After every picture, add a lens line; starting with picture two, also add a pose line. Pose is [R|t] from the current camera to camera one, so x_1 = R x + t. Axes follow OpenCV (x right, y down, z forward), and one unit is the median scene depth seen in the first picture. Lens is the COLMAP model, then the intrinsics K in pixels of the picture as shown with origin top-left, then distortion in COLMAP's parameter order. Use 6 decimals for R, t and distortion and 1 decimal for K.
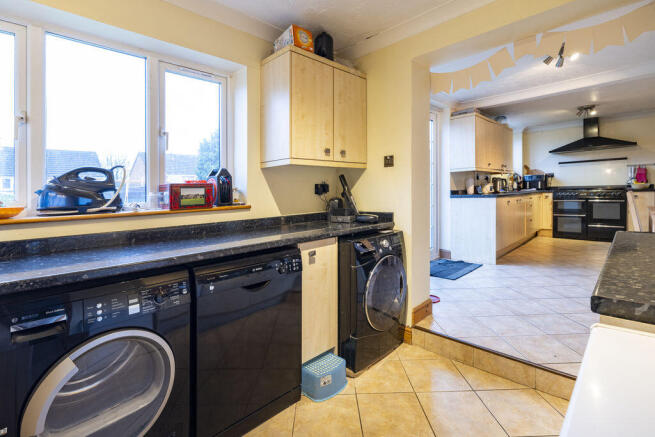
lens RADIAL K [[303.0, 0, 324.9], [0, 303.0, 198.1], [0, 0, 1]] dist [0.001701, 0.000667]
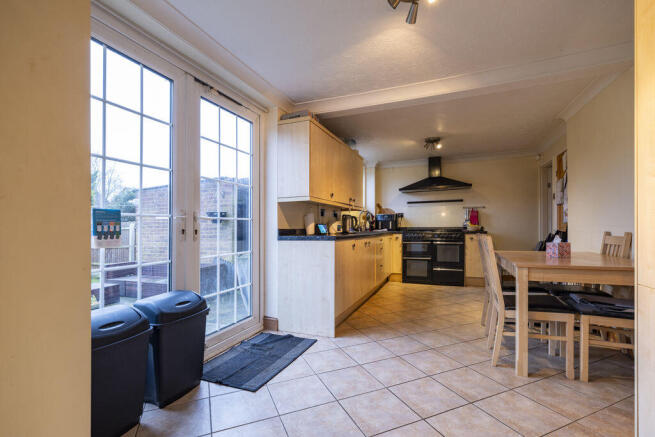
lens RADIAL K [[299.4, 0, 329.0], [0, 299.4, 226.6], [0, 0, 1]] dist [-0.000358, 0.000002]
pose [[0.919154, 0.021439, 0.393314, 0.203728], [-0.008630, 0.999374, -0.034306, -0.007043], [-0.393803, 0.028139, 0.918764, 0.271900]]
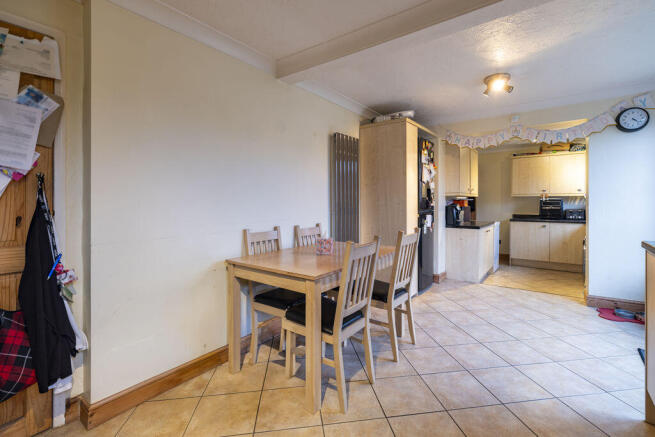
lens RADIAL K [[298.7, 0, 328.6], [0, 298.7, 201.0], [0, 0, 1]] dist [-0.000054, -0.000029]
pose [[-0.990700, 0.029047, -0.132929, 0.733917], [0.025371, 0.999250, 0.029268, -0.058800], [0.133679, 0.025624, -0.990693, 0.957982]]
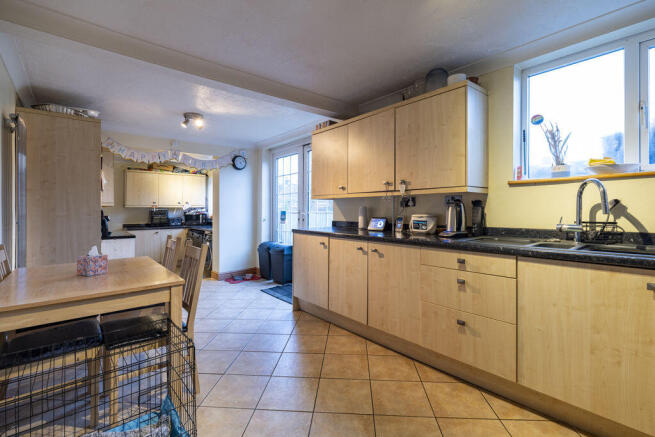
lens RADIAL K [[301.4, 0, 327.5], [0, 301.4, 218.5], [0, 0, 1]] dist [-0.000080, 0.000168]
pose [[-0.081136, 0.054708, -0.995200, 1.005045], [-0.018007, 0.998249, 0.056344, -0.062565], [0.996540, 0.022492, -0.080009, 0.846821]]
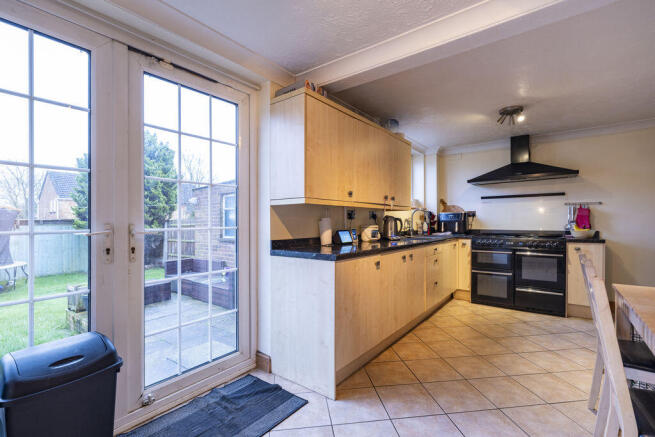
lens RADIAL K [[301.4, 0, 327.5], [0, 301.4, 218.5], [0, 0, 1]] dist [-0.000080, 0.000168]
pose [[0.990541, 0.025252, 0.134874, 0.350767], [-0.020856, 0.999207, -0.033908, -0.037815], [-0.135623, 0.030774, 0.990282, 0.379523]]
